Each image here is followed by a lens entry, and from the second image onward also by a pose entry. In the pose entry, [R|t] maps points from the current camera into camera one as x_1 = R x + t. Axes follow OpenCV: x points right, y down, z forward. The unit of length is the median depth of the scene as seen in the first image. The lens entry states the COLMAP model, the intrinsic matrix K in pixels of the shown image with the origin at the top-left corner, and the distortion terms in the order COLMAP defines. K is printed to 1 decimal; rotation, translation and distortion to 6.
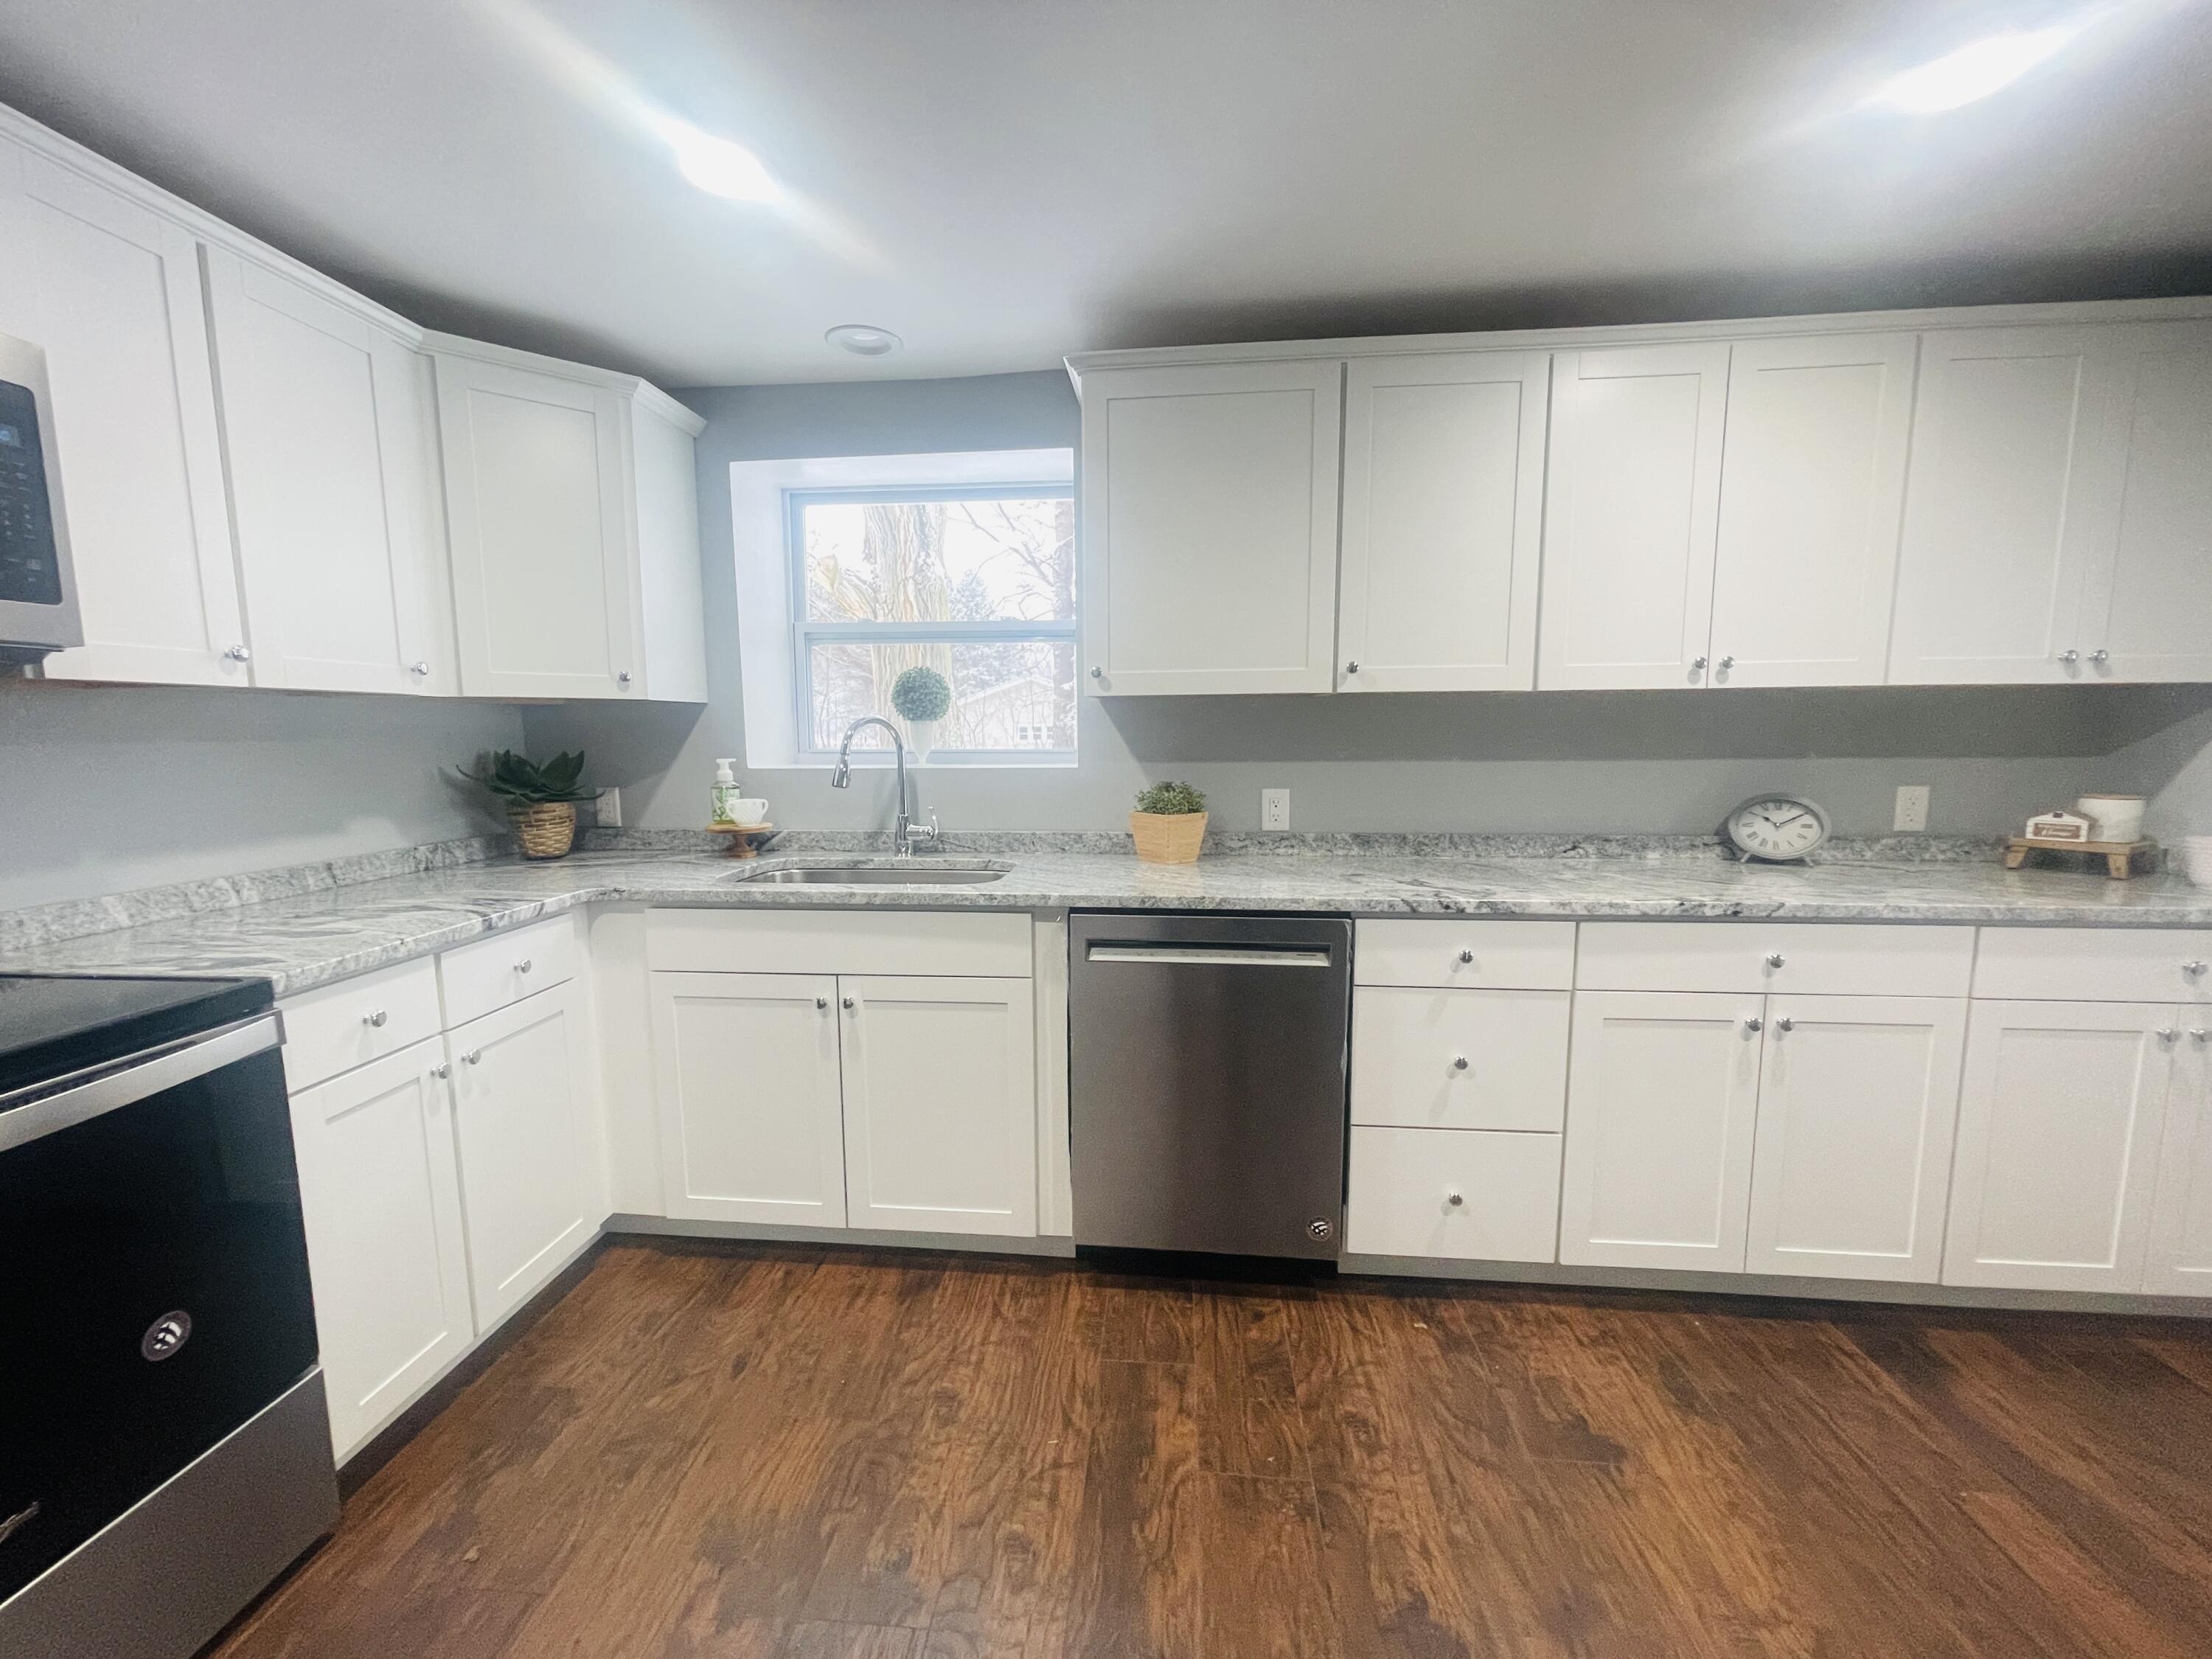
lens RADIAL K [[887.8, 0, 1098.6], [0, 887.8, 837.3], [0, 0, 1]] dist [0.000131, -0.000954]
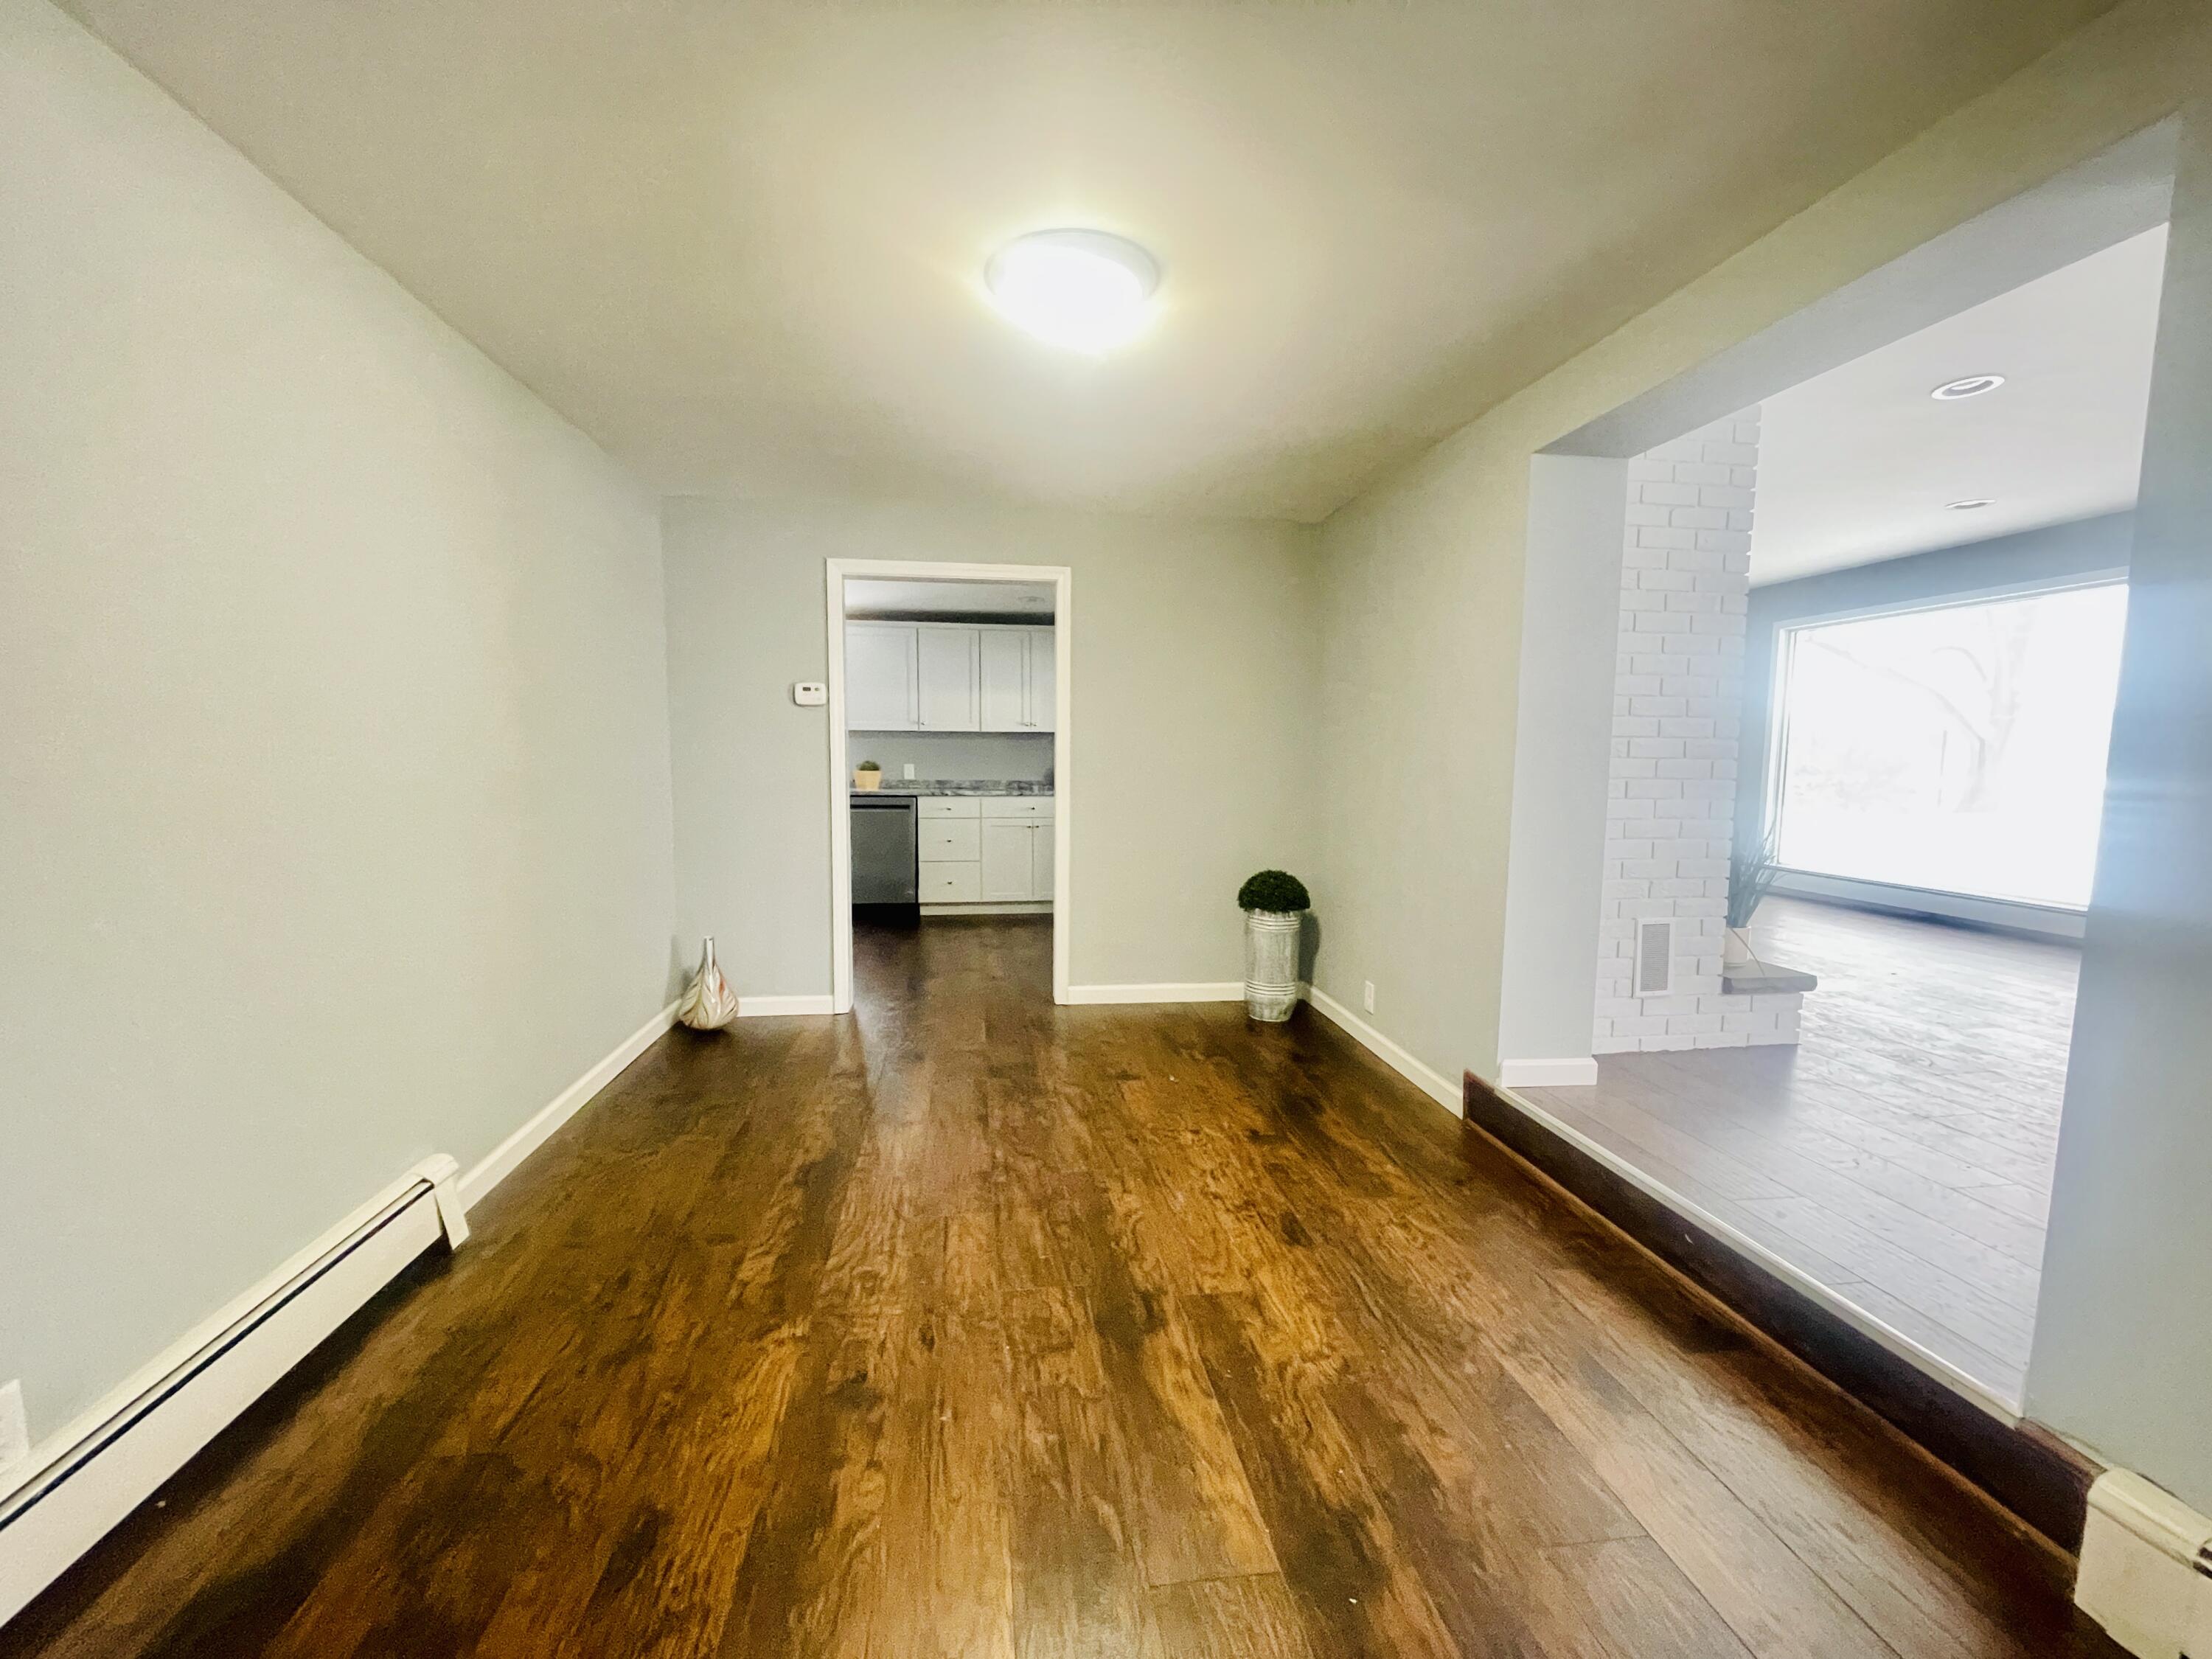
lens RADIAL K [[887.8, 0, 1103.8], [0, 887.8, 833.6], [0, 0, 1]] dist [0.000131, -0.000954]
pose [[0.968142, 0.006346, 0.250323, 0.061888], [0.004532, 0.999071, -0.042855, 0.158735], [-0.250362, 0.042625, 0.967214, -0.987875]]
